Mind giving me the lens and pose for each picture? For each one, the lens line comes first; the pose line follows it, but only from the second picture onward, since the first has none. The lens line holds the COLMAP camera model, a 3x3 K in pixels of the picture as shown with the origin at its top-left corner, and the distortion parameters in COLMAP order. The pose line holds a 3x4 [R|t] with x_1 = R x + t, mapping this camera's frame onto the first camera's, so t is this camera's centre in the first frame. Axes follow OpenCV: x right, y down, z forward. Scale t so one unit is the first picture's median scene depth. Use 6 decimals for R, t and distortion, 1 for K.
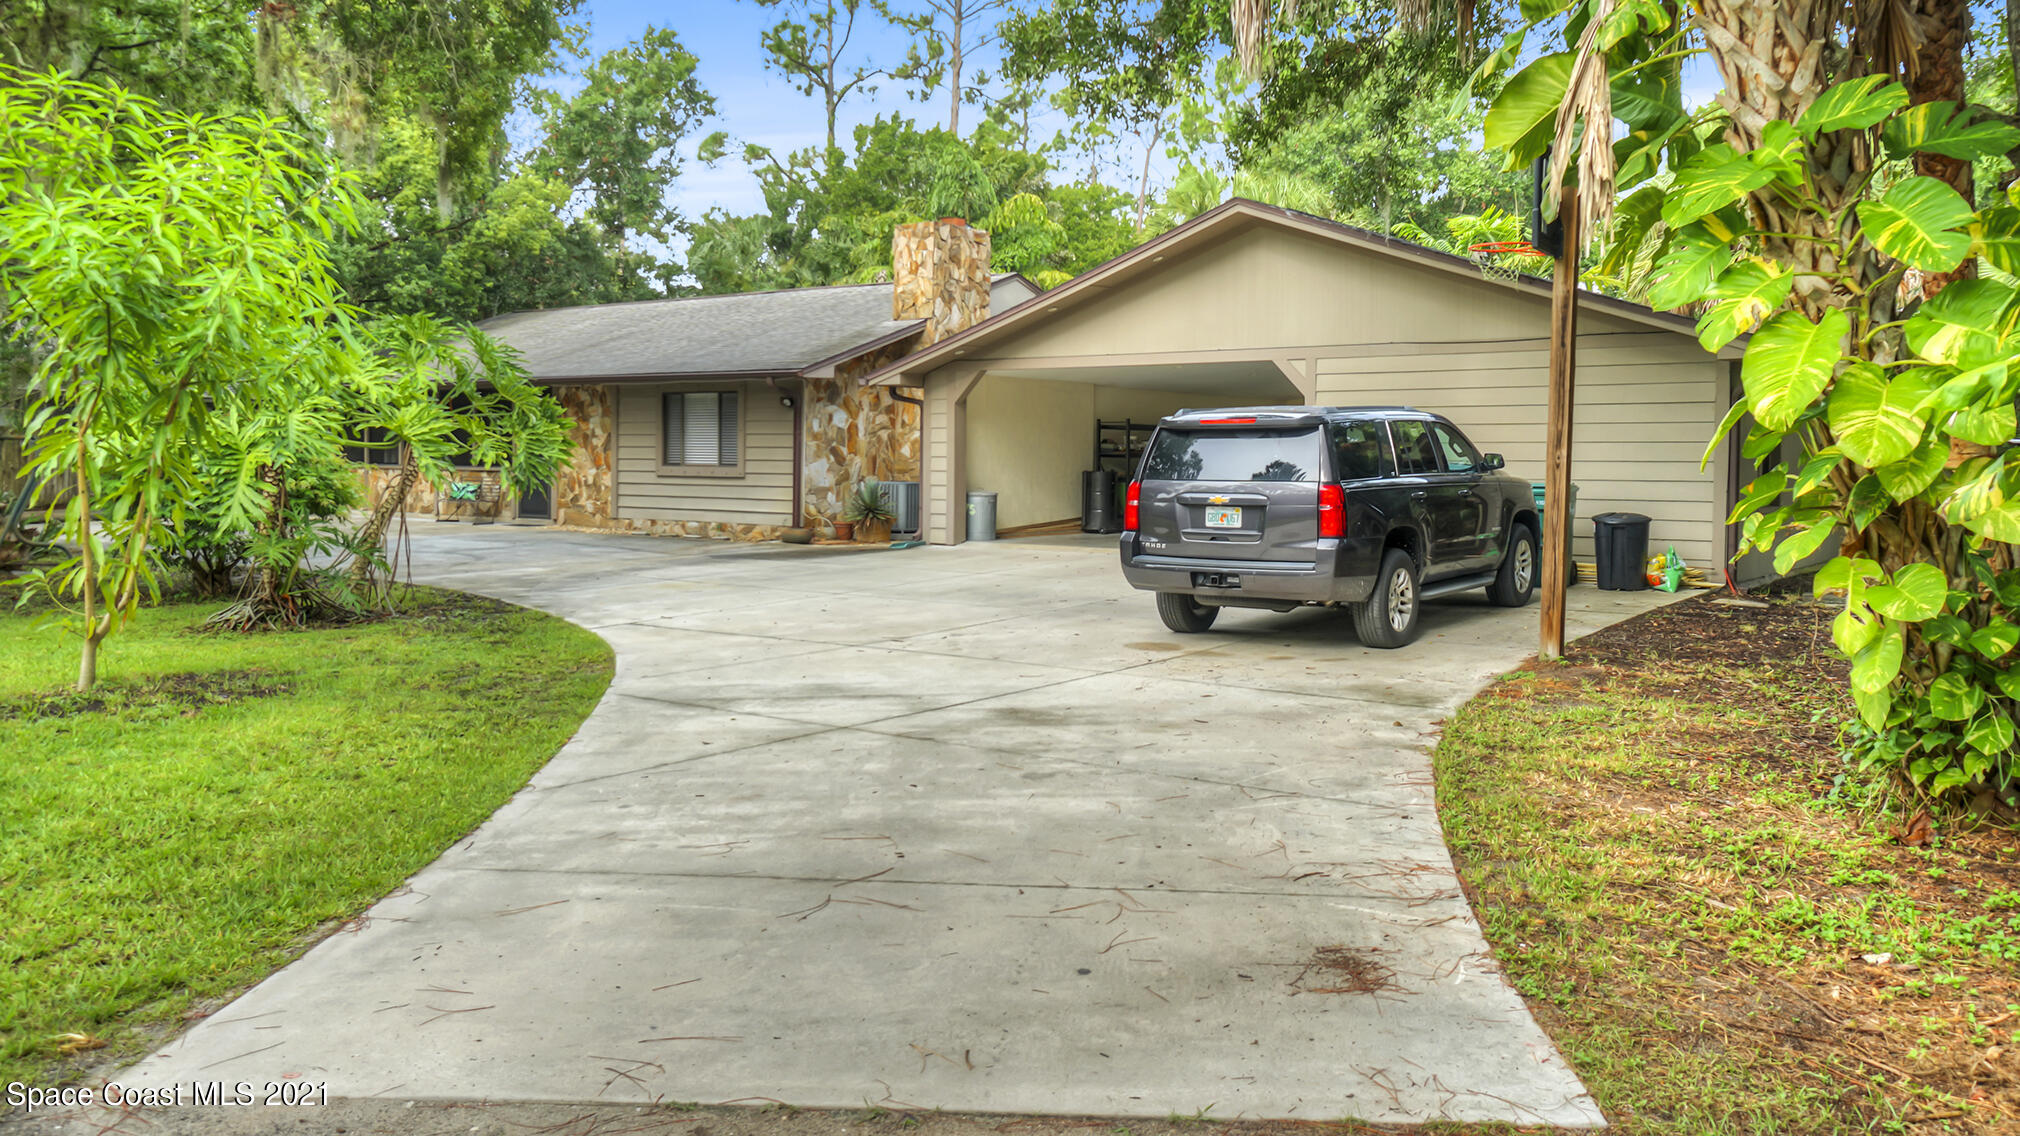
lens RADIAL K [[1521.7, 0, 1010.0], [0, 1521.7, 568.0], [0, 0, 1]] dist [0.000089, 0.000661]
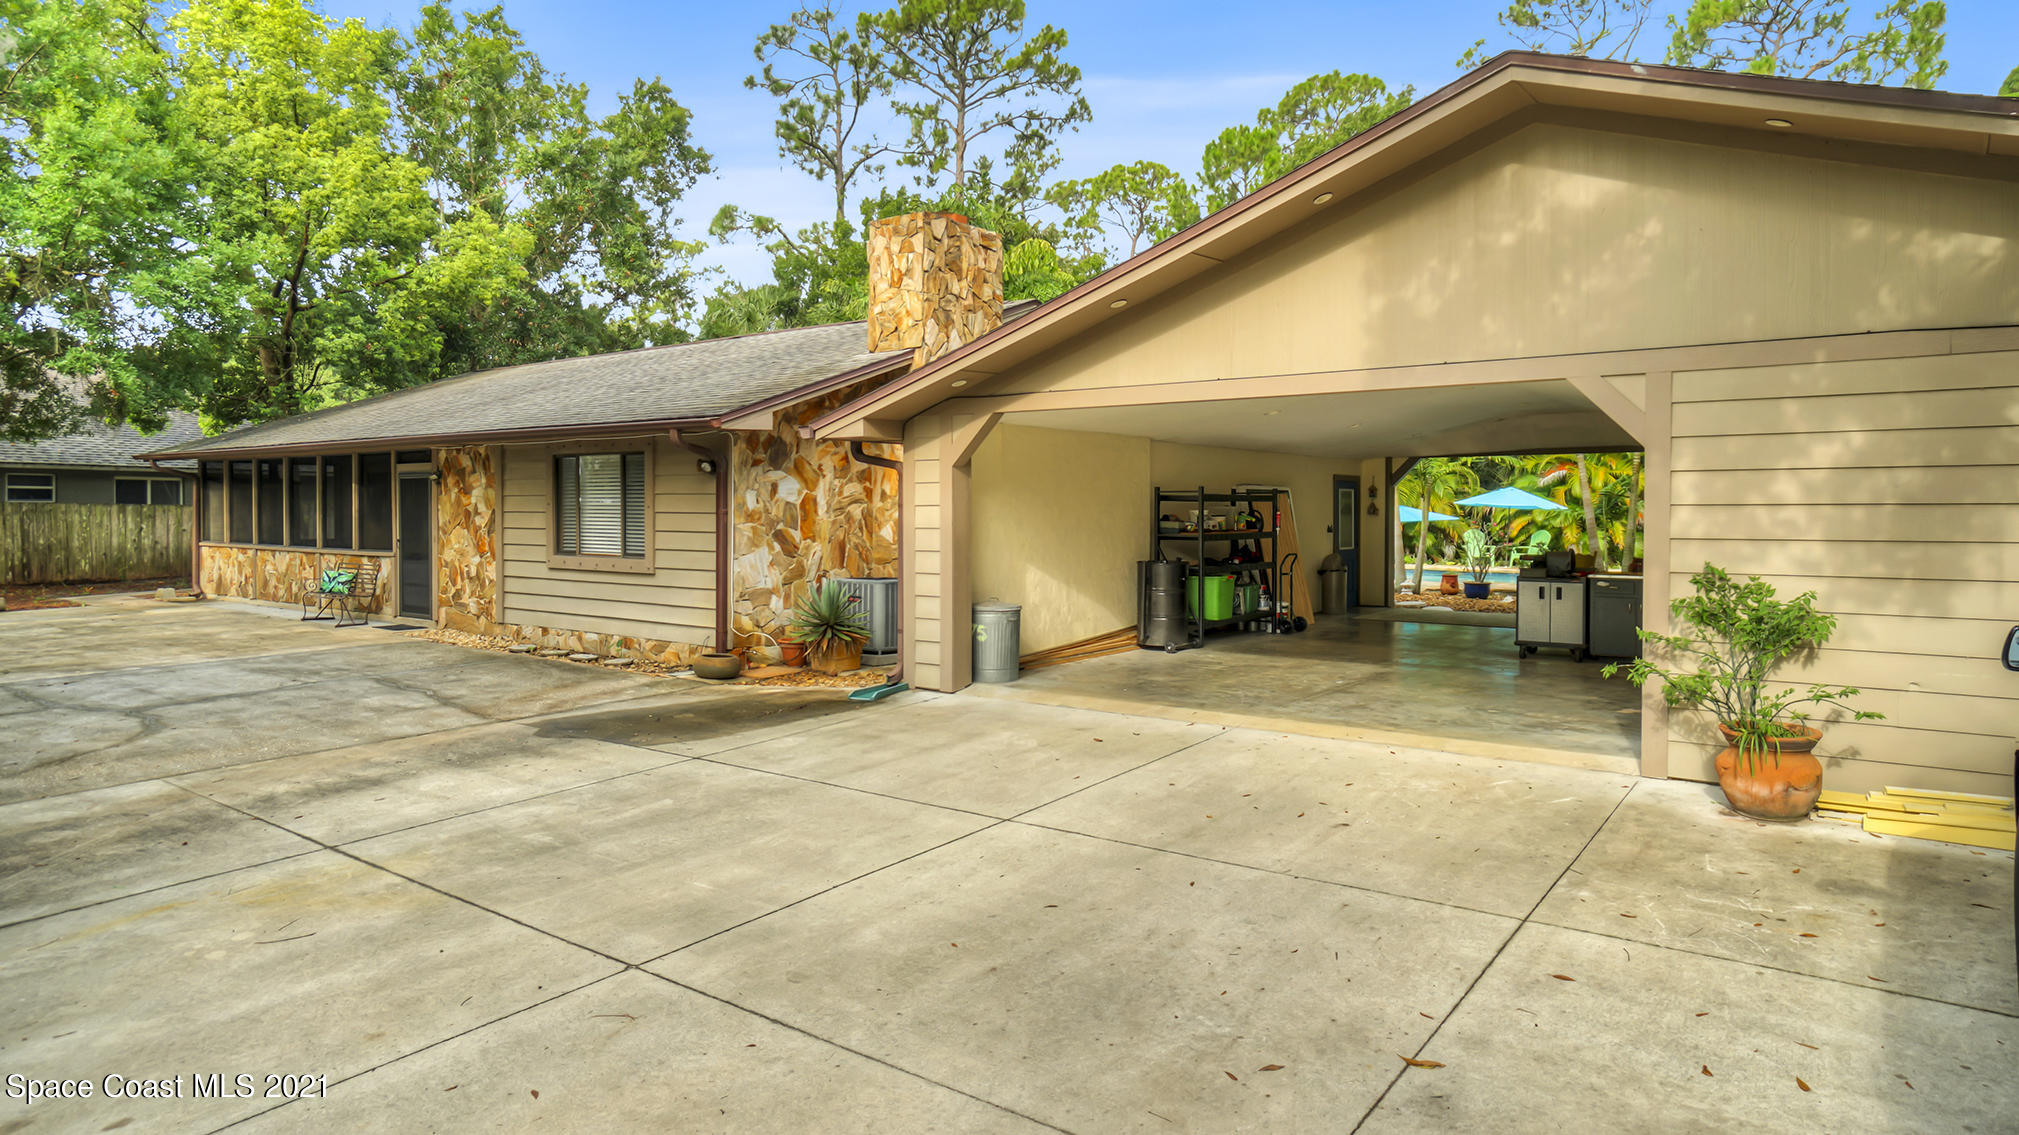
lens RADIAL K [[1142.2, 0, 1059.6], [0, 1142.2, 532.2], [0, 0, 1]] dist [0.001140, -0.000030]
pose [[0.998852, -0.010119, 0.046820, -0.011865], [0.012487, 0.998643, -0.050564, -0.046648], [-0.046245, 0.051090, 0.997623, 0.436466]]
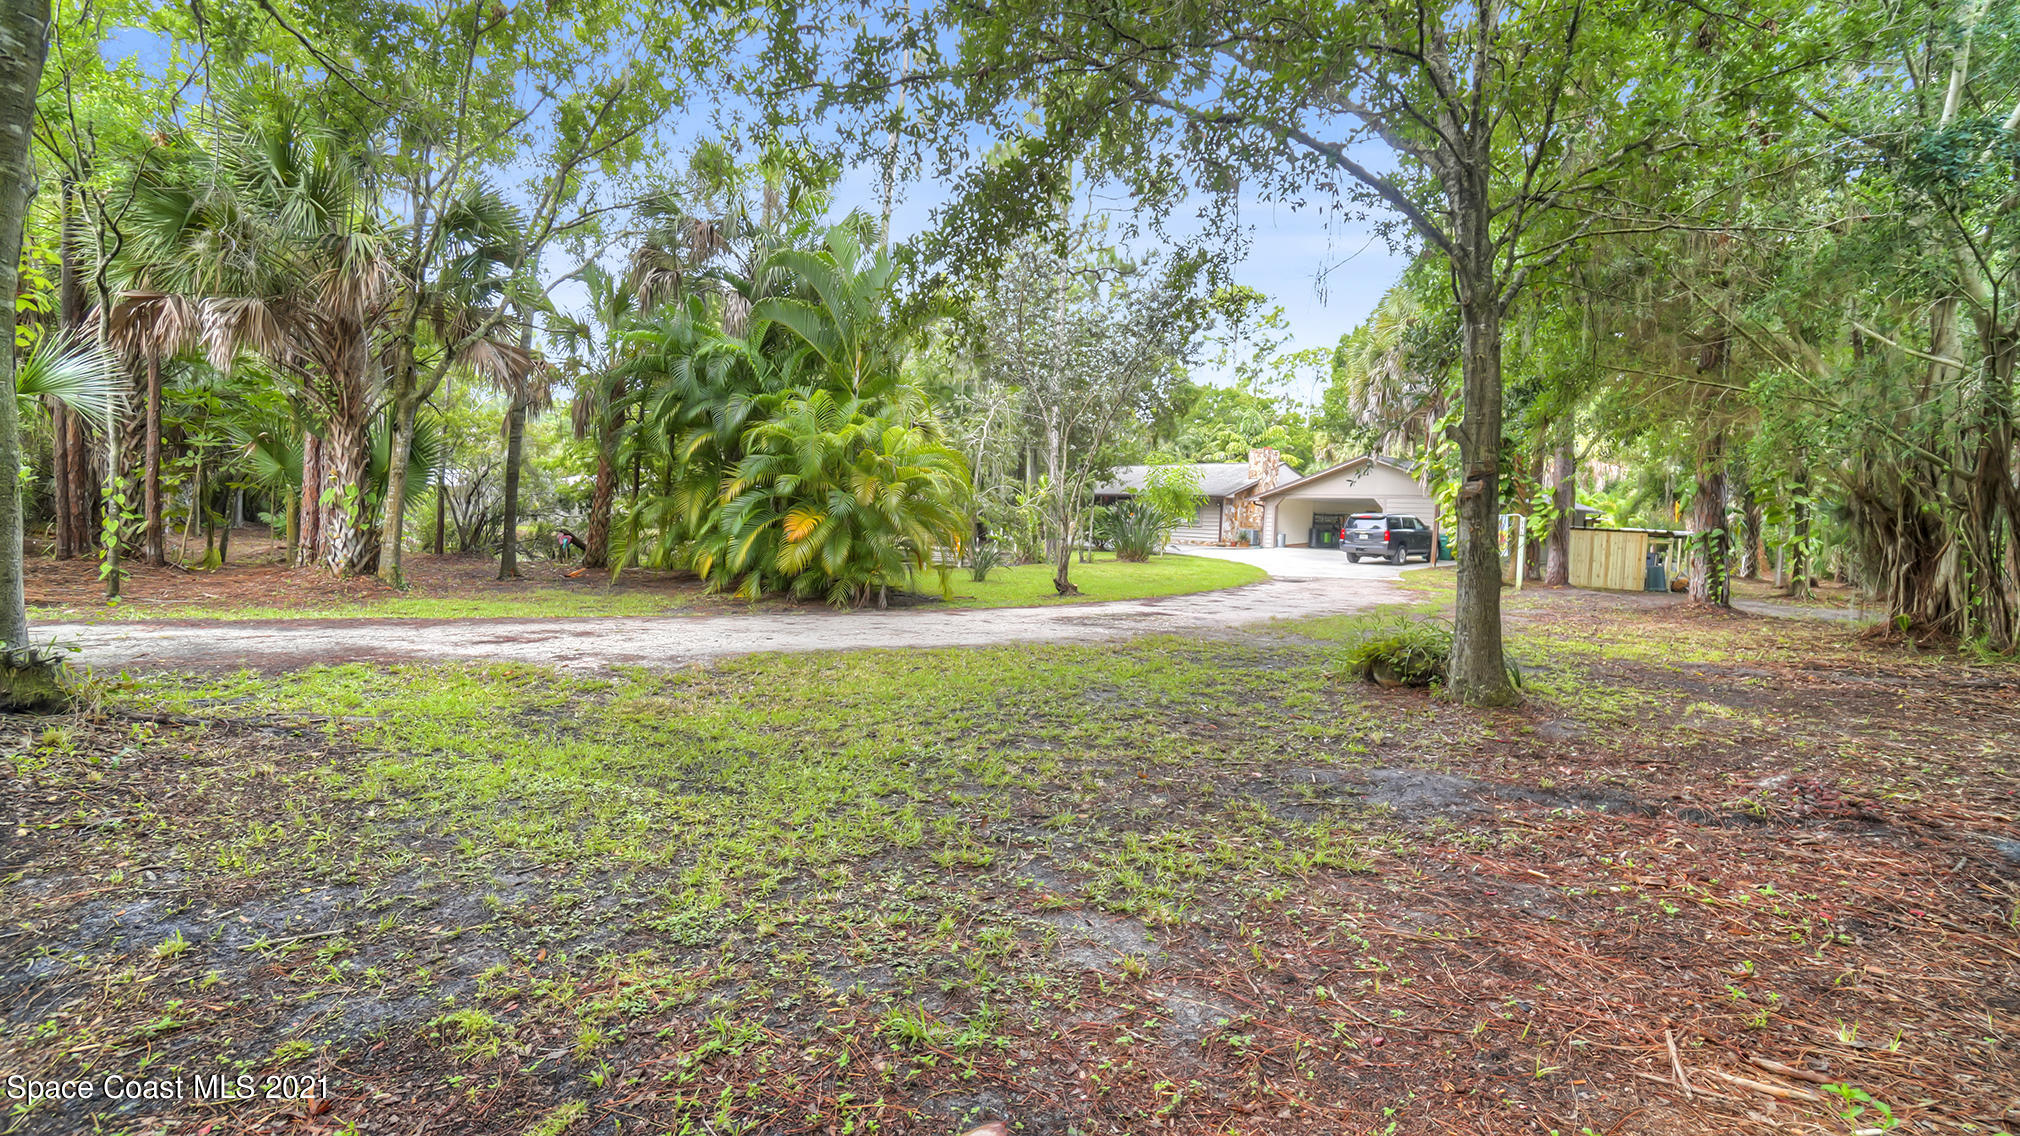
lens RADIAL K [[908.6, 0, 1002.4], [0, 908.6, 521.8], [0, 0, 1]] dist [-0.078931, 0.028115]
pose [[0.976473, 0.030153, -0.213520, -0.164965], [-0.045686, 0.996626, -0.068189, 0.074208], [0.210744, 0.076340, 0.974556, -0.893741]]
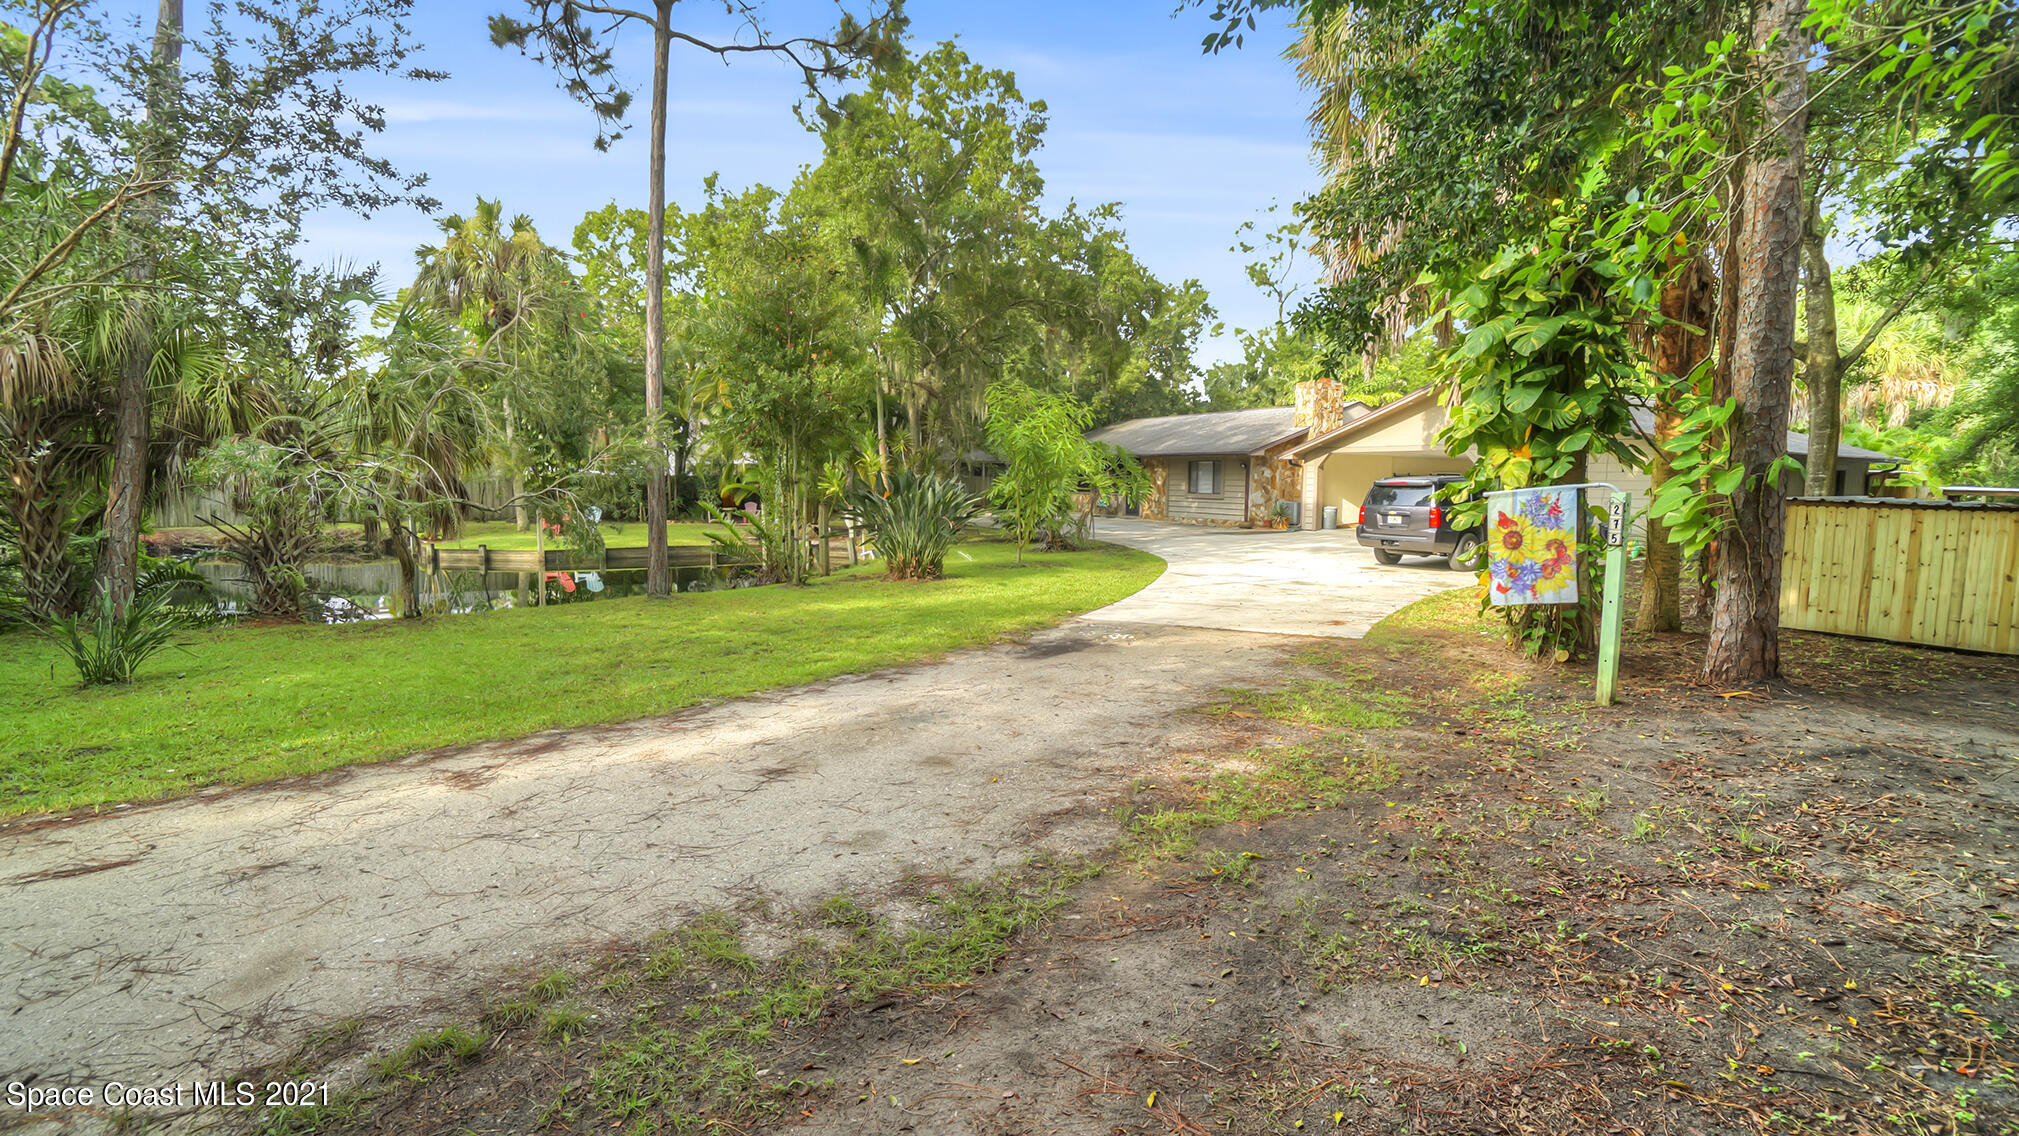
lens RADIAL K [[908.1, 0, 1001.9], [0, 908.1, 521.9], [0, 0, 1]] dist [-0.078931, 0.028115]
pose [[0.908994, 0.020401, -0.416309, 0.076891], [-0.032280, 0.999247, -0.021513, 0.011926], [0.415557, 0.032994, 0.908969, -0.315497]]
